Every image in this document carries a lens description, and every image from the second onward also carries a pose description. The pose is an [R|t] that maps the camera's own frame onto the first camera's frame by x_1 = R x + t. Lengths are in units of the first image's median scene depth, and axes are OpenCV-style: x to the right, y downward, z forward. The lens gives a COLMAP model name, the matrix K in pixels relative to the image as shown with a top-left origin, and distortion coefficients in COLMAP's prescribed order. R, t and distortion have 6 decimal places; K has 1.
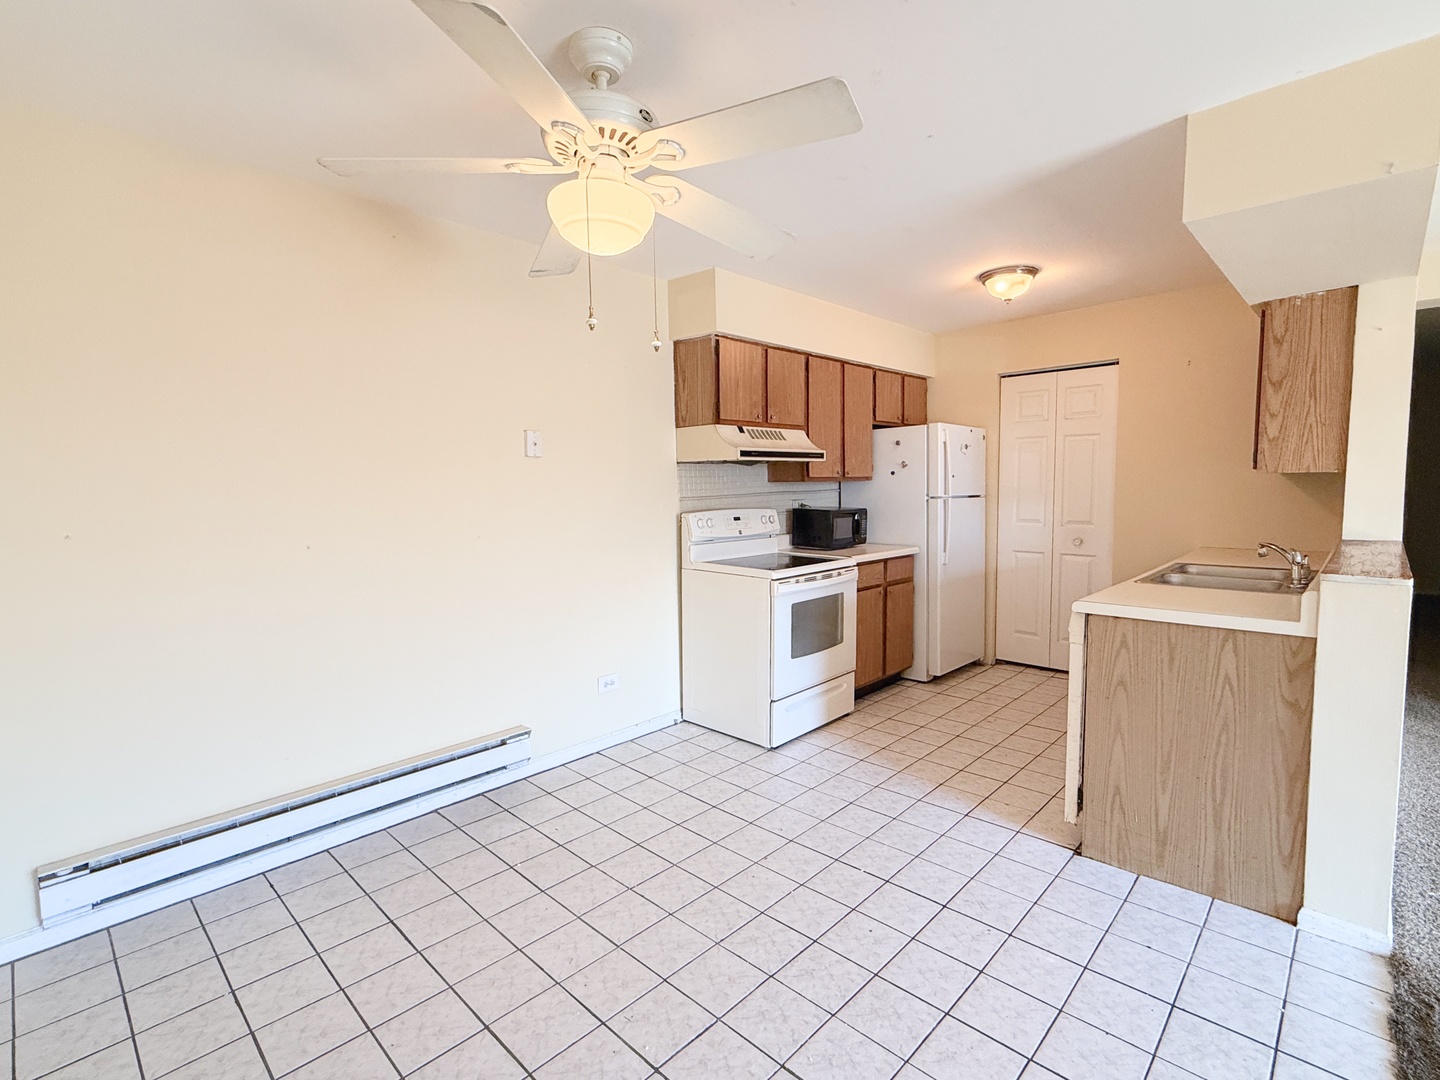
lens RADIAL K [[684.9, 0, 718.6], [0, 684.9, 538.5], [0, 0, 1]] dist [0.002197, -0.001408]
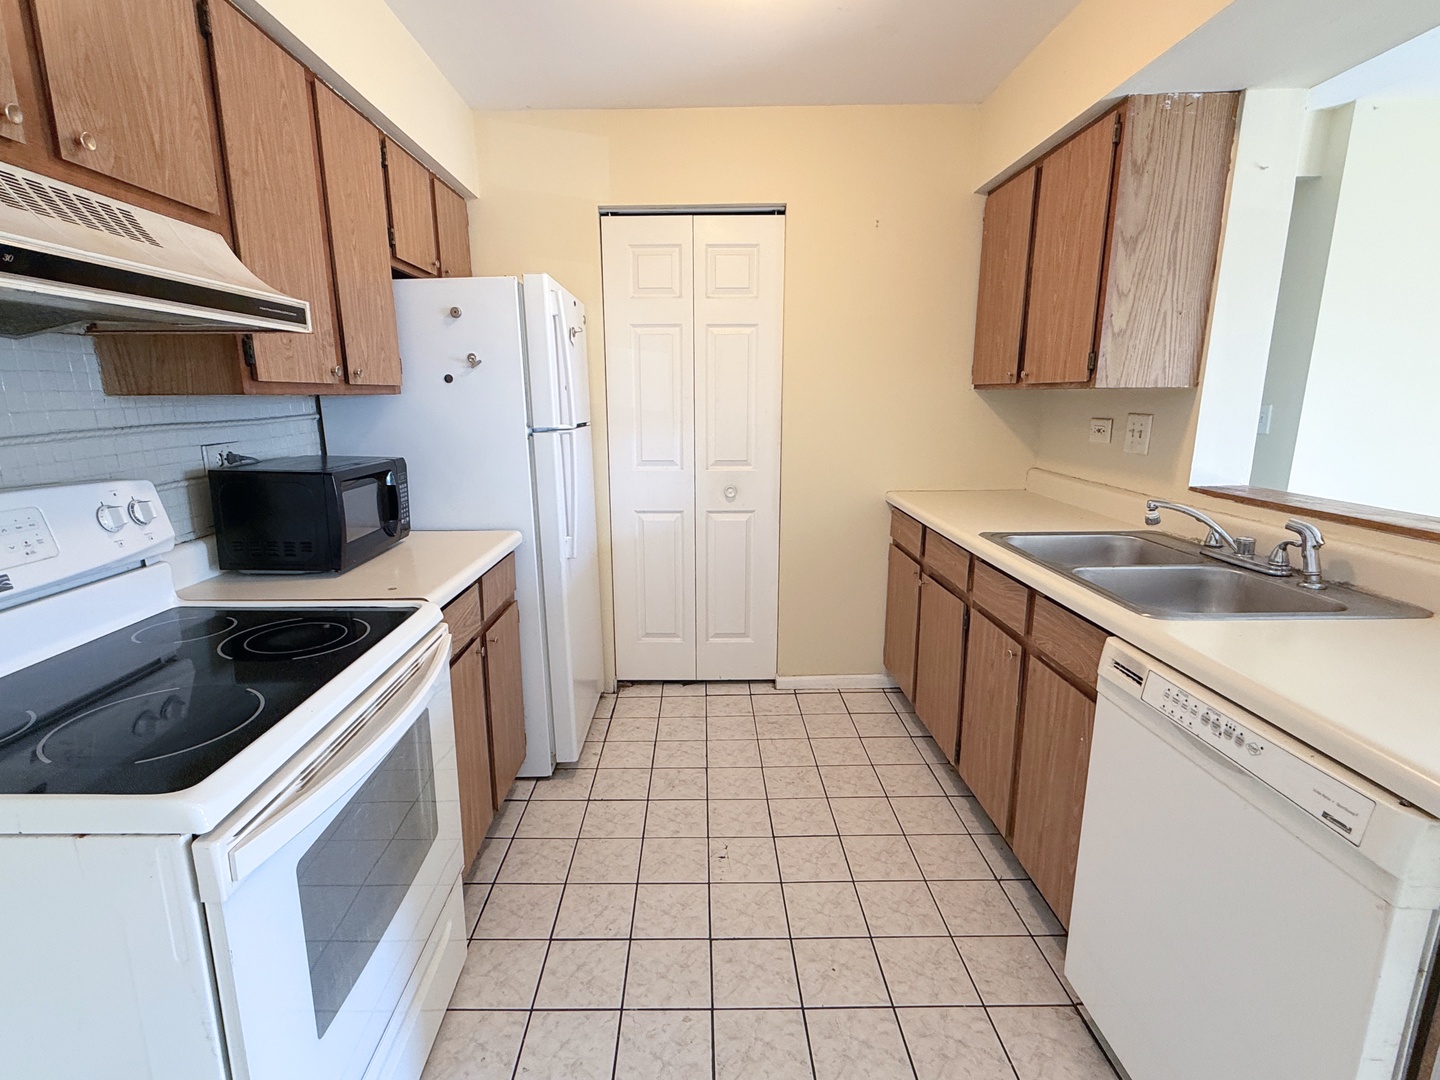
lens RADIAL K [[684.9, 0, 690.3], [0, 684.9, 542.7], [0, 0, 1]] dist [0.002197, -0.001408]
pose [[0.724766, -0.134732, 0.675694, 0.045276], [0.050662, 0.988460, 0.142756, -0.046609], [-0.687130, -0.069233, 0.723228, 0.583380]]
